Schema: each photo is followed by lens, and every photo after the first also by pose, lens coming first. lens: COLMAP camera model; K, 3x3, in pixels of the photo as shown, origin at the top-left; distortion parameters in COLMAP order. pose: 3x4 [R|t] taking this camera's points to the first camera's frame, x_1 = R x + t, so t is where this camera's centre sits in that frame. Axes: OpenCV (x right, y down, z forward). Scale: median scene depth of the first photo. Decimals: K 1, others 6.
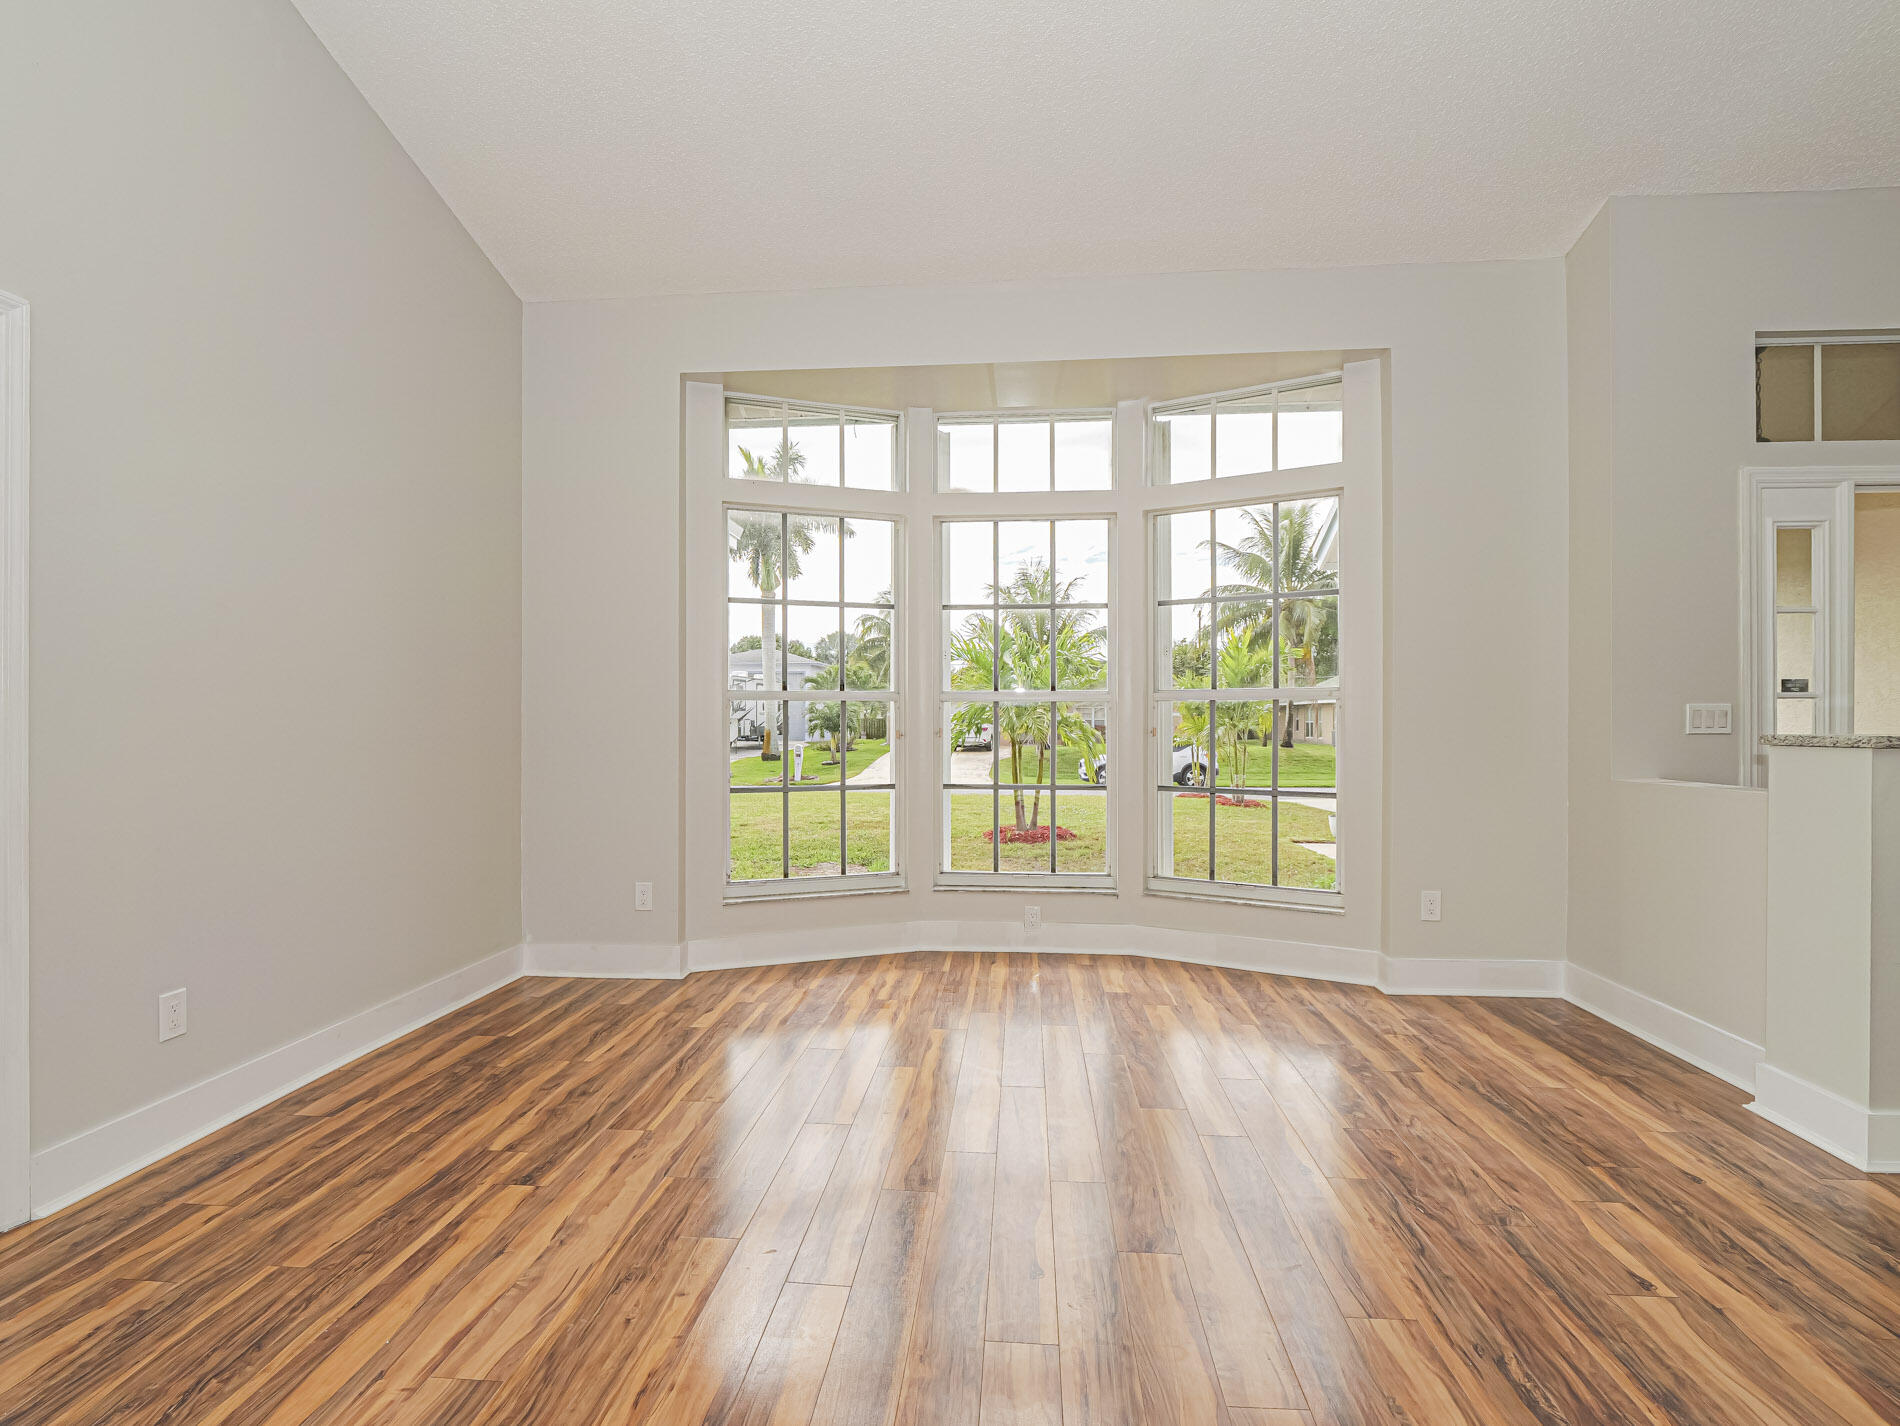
lens RADIAL K [[986.0, 0, 948.9], [0, 986.0, 718.3], [0, 0, 1]] dist [-0.000695, -0.000523]
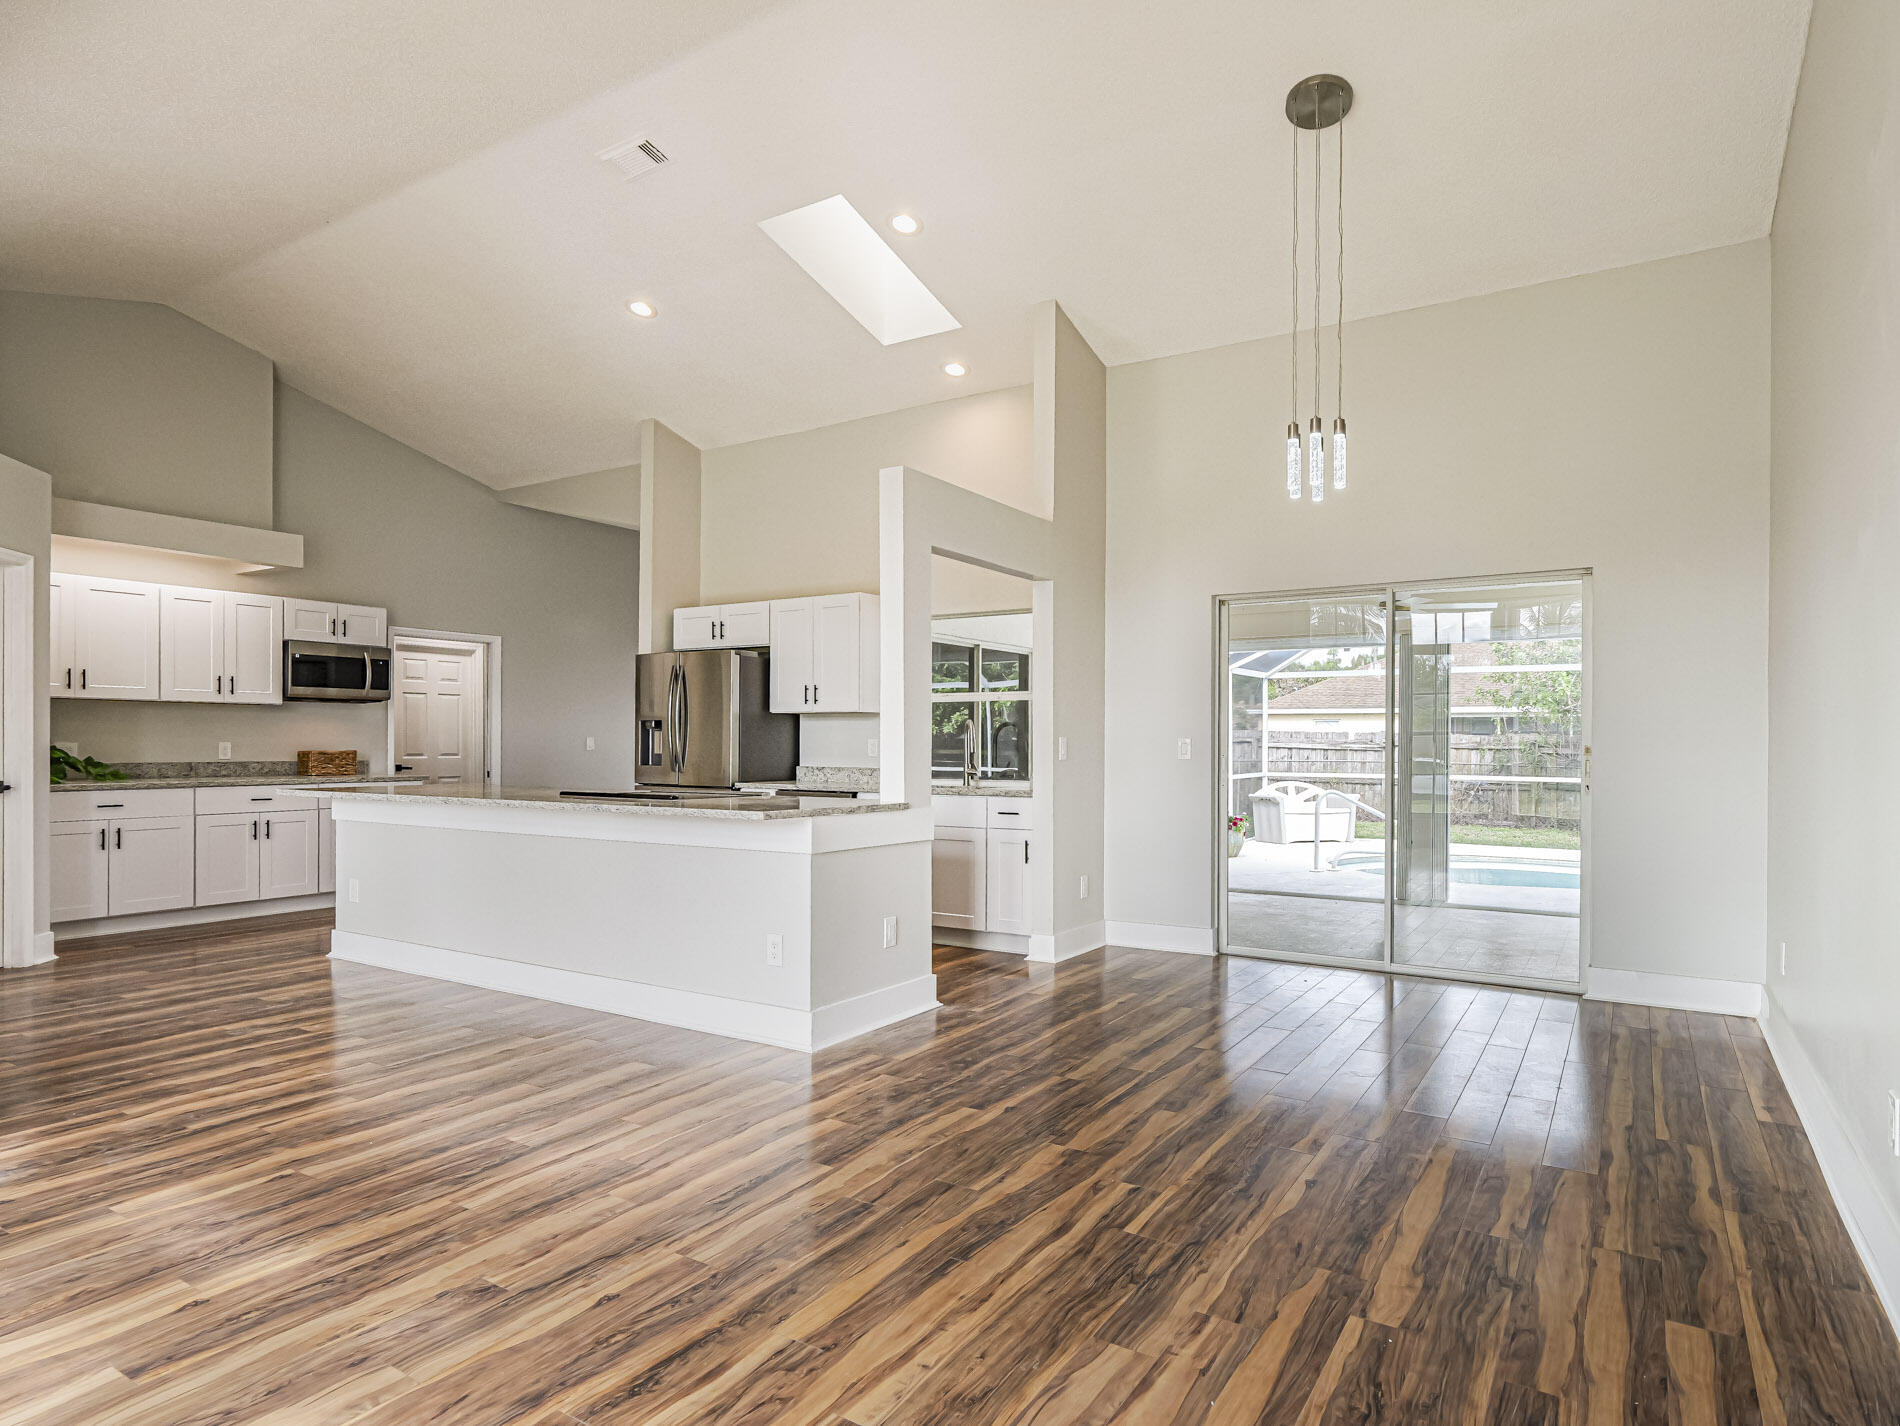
lens RADIAL K [[1094.3, 0, 946.6], [0, 1094.3, 729.2], [0, 0, 1]] dist [0.000329, -0.000211]
pose [[-0.891358, 0.002756, 0.453291, -0.773486], [-0.003763, 0.999902, -0.013478, -0.011087], [-0.453284, -0.013720, -0.891261, 1.951393]]
